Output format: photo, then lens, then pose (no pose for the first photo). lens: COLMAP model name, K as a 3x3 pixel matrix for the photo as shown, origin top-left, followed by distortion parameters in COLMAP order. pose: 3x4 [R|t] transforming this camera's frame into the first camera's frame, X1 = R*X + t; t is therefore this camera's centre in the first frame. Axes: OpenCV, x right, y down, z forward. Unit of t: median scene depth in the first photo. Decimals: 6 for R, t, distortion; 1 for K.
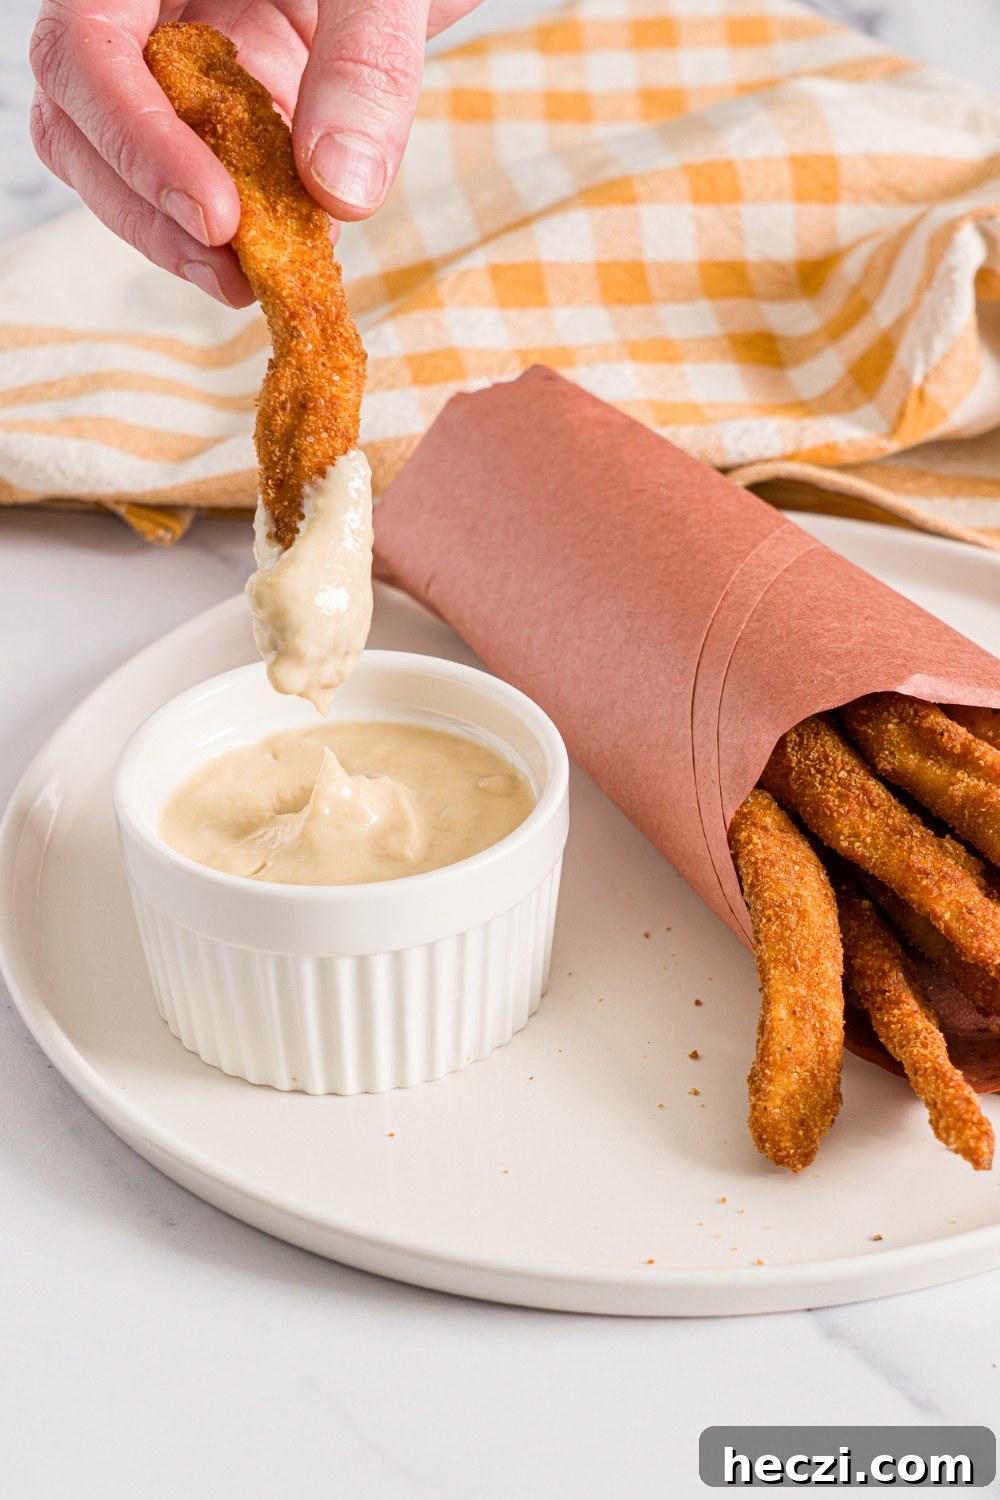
lens RADIAL K [[4294.6, 0, 500.0], [0, 4294.6, 750.0], [0, 0, 1]] dist [-0.303290, 1.675154]
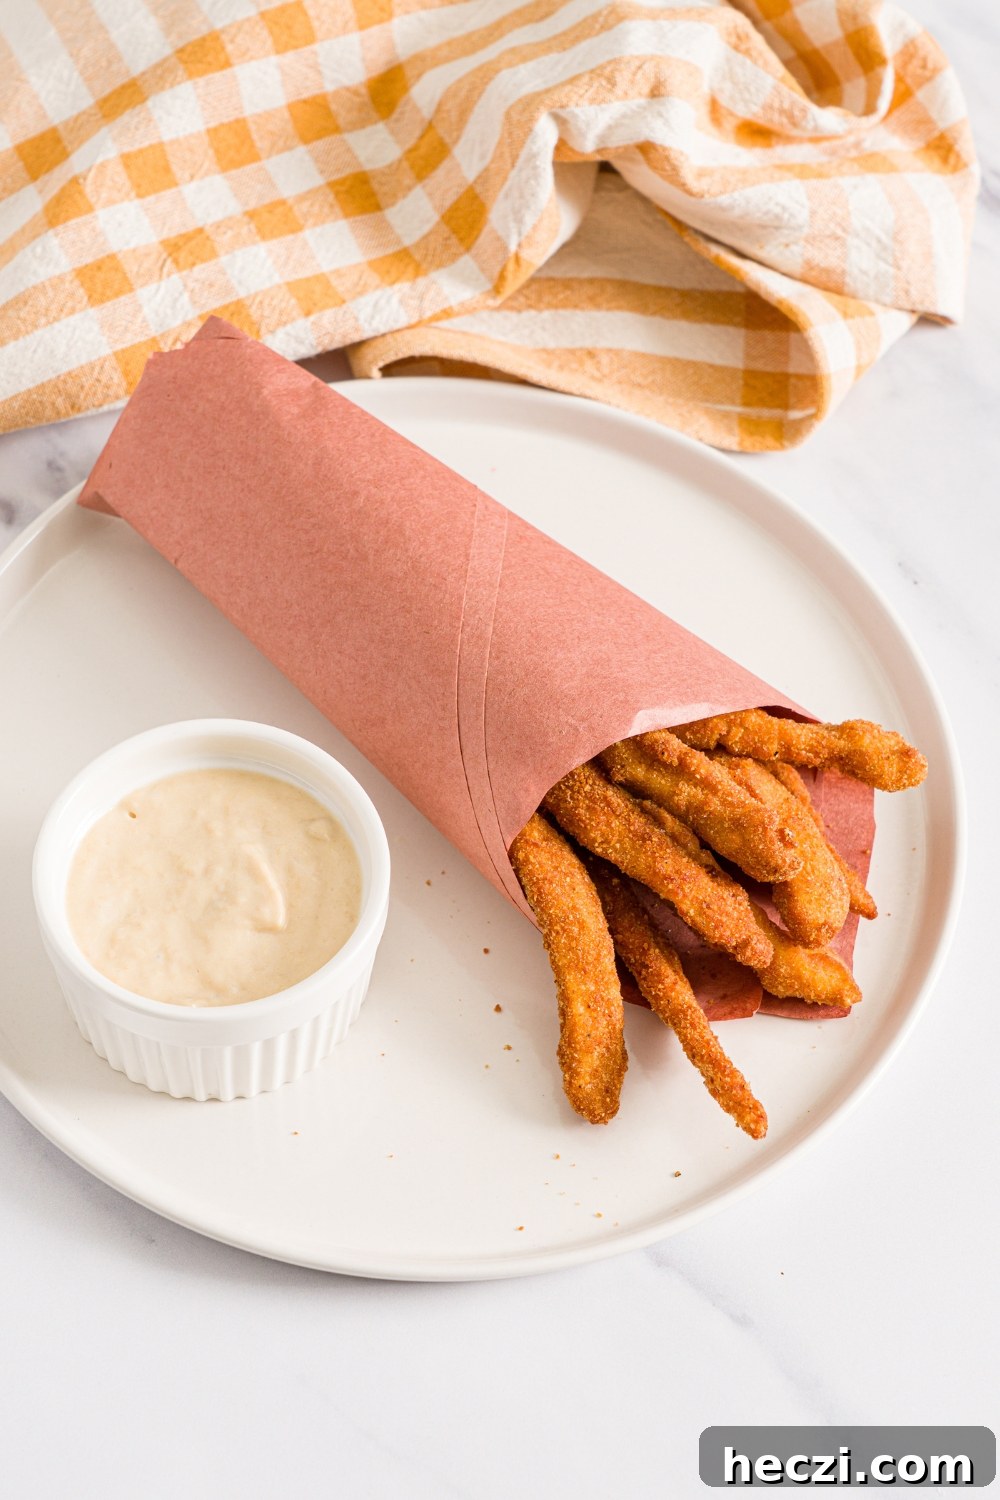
lens RADIAL K [[4294.6, 0, 500.0], [0, 4294.6, 750.0], [0, 0, 1]] dist [-0.303290, 1.675154]
pose [[0.965887, -0.175868, 0.190086, -0.189208], [0.087161, 0.911979, 0.400871, -0.526499], [-0.243854, -0.370628, 0.896197, -0.144039]]
